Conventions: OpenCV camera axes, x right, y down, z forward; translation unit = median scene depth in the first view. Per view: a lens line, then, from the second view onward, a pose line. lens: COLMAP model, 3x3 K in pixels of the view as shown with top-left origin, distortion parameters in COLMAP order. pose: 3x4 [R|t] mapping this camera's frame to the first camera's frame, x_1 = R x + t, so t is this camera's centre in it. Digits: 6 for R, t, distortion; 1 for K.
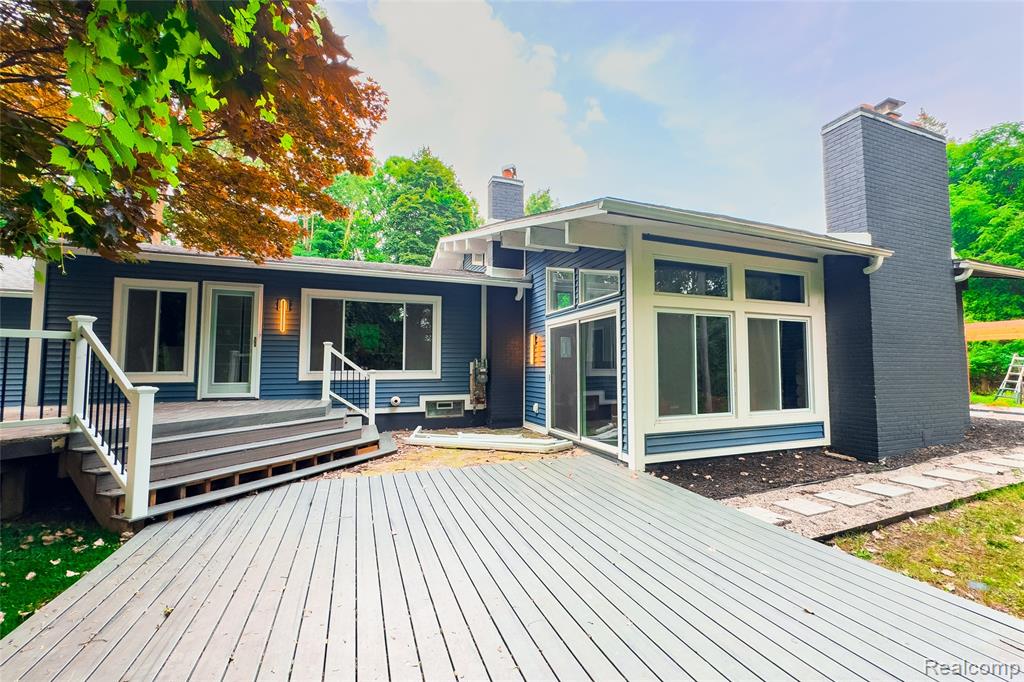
lens RADIAL K [[404.0, 0, 547.2], [0, 404.0, 334.8], [0, 0, 1]] dist [-0.000854, 0.000068]
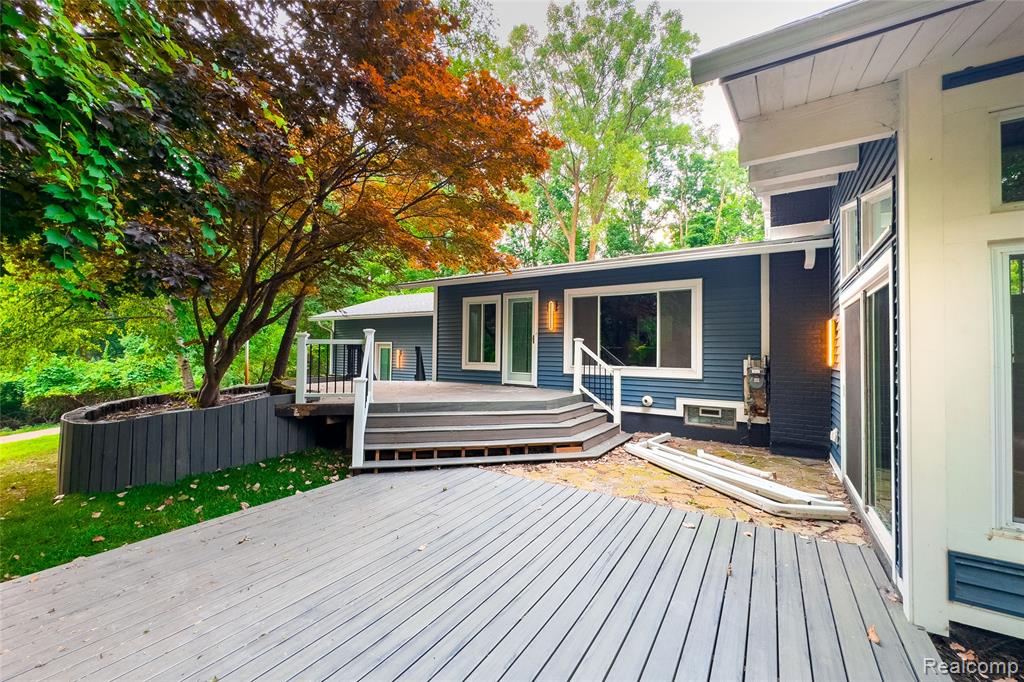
lens RADIAL K [[404.0, 0, 547.2], [0, 404.0, 334.8], [0, 0, 1]] dist [-0.000854, 0.000068]
pose [[0.584366, -0.022044, -0.811191, 0.262149], [0.046555, 0.998895, 0.006392, -0.001350], [0.810154, -0.041501, 0.584746, 0.320684]]
